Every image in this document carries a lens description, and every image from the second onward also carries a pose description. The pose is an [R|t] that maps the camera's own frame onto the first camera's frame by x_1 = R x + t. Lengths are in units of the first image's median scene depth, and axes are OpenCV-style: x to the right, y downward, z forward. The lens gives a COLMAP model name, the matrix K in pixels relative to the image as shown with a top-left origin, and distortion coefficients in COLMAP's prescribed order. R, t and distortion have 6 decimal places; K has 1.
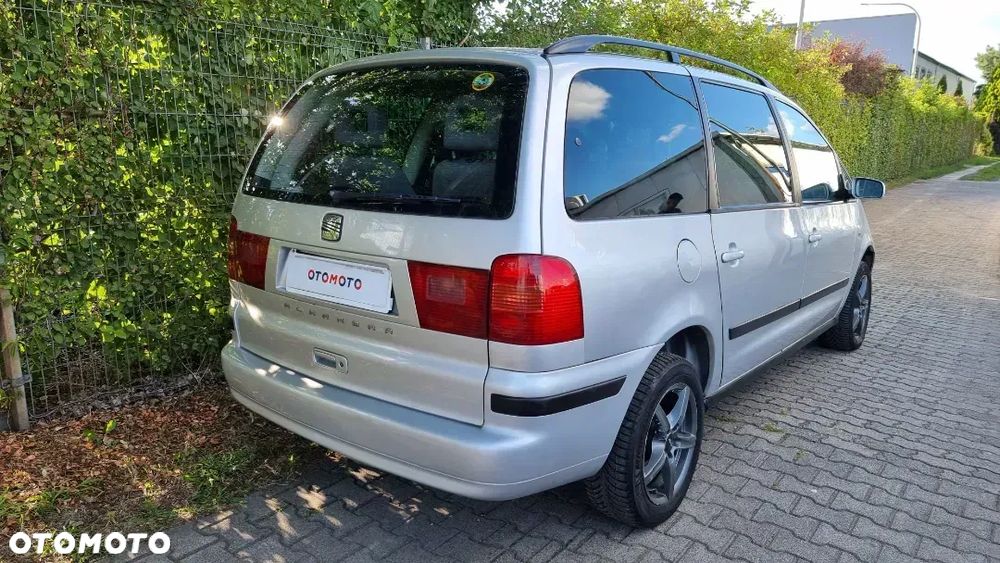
lens RADIAL K [[698.2, 0, 510.9], [0, 698.2, 277.8], [0, 0, 1]] dist [0.084727, -0.071206]
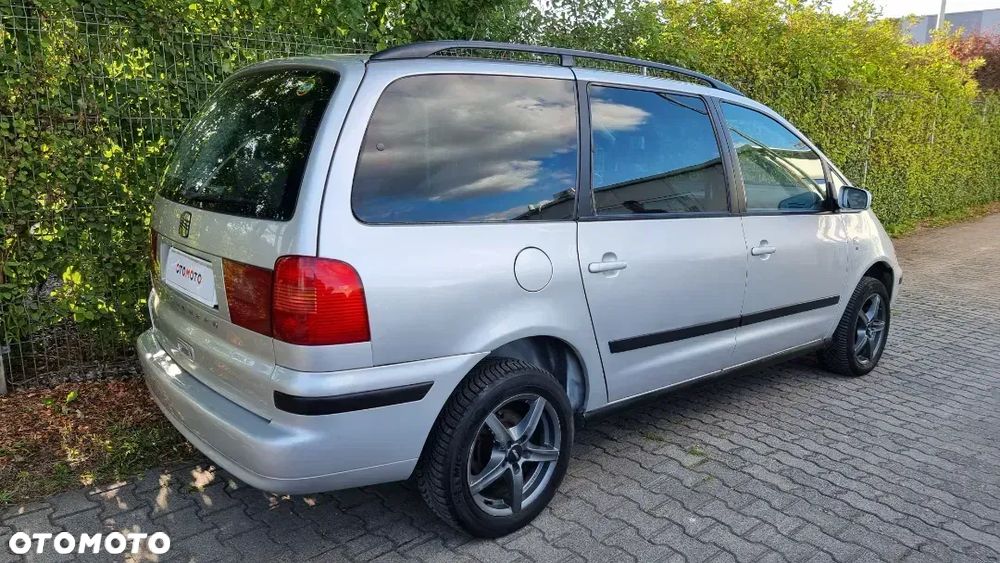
lens RADIAL K [[698.2, 0, 502.8], [0, 698.2, 277.4], [0, 0, 1]] dist [0.084727, -0.071206]
pose [[0.979790, 0.041379, -0.195704, 0.360204], [-0.041738, 0.999126, 0.002291, -0.012215], [0.195628, 0.005923, 0.980660, 0.033574]]
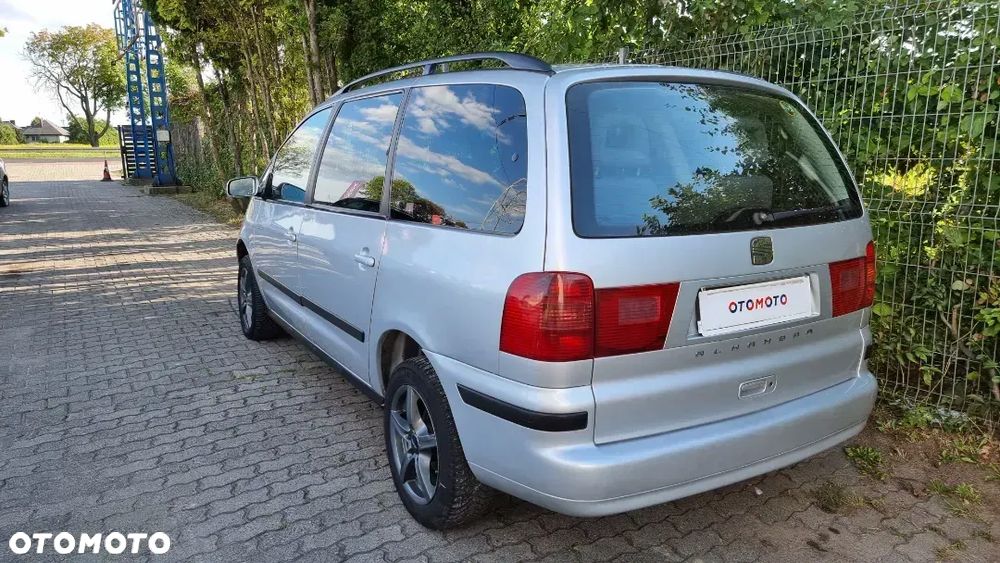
lens RADIAL K [[698.2, 0, 508.1], [0, 698.2, 276.0], [0, 0, 1]] dist [0.084727, -0.071206]
pose [[0.343379, -0.186062, 0.920582, -1.067833], [0.168988, 0.976423, 0.134316, -0.189983], [-0.923869, 0.109446, 0.366725, 0.810252]]
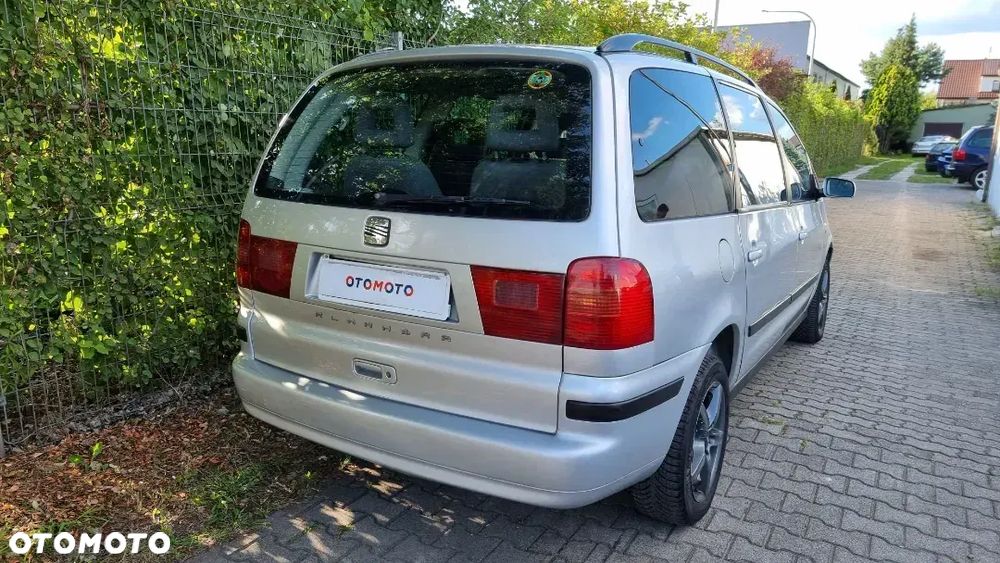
lens RADIAL K [[698.2, 0, 510.2], [0, 698.2, 287.5], [0, 0, 1]] dist [0.084727, -0.071206]
pose [[0.992282, -0.020153, 0.122350, -0.161489], [0.018294, 0.999700, 0.016297, -0.006726], [-0.122642, -0.013933, 0.992353, 0.028913]]
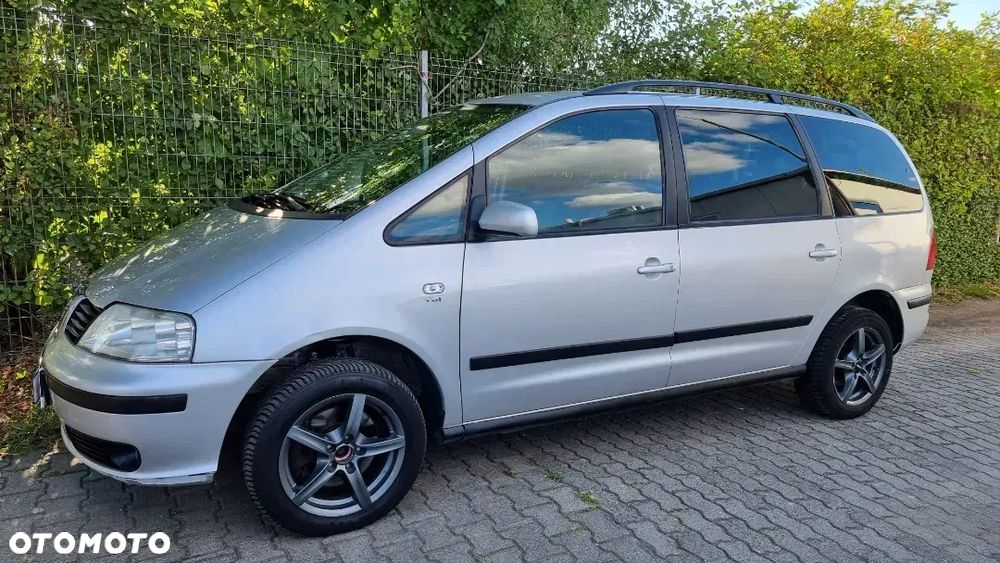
lens RADIAL K [[698.2, 0, 513.2], [0, 698.2, 284.5], [0, 0, 1]] dist [0.084727, -0.071206]
pose [[0.917285, 0.095617, -0.386582, 0.716822], [-0.109867, 0.993835, -0.014880, -0.014602], [0.382776, 0.056122, 0.922135, 0.242518]]
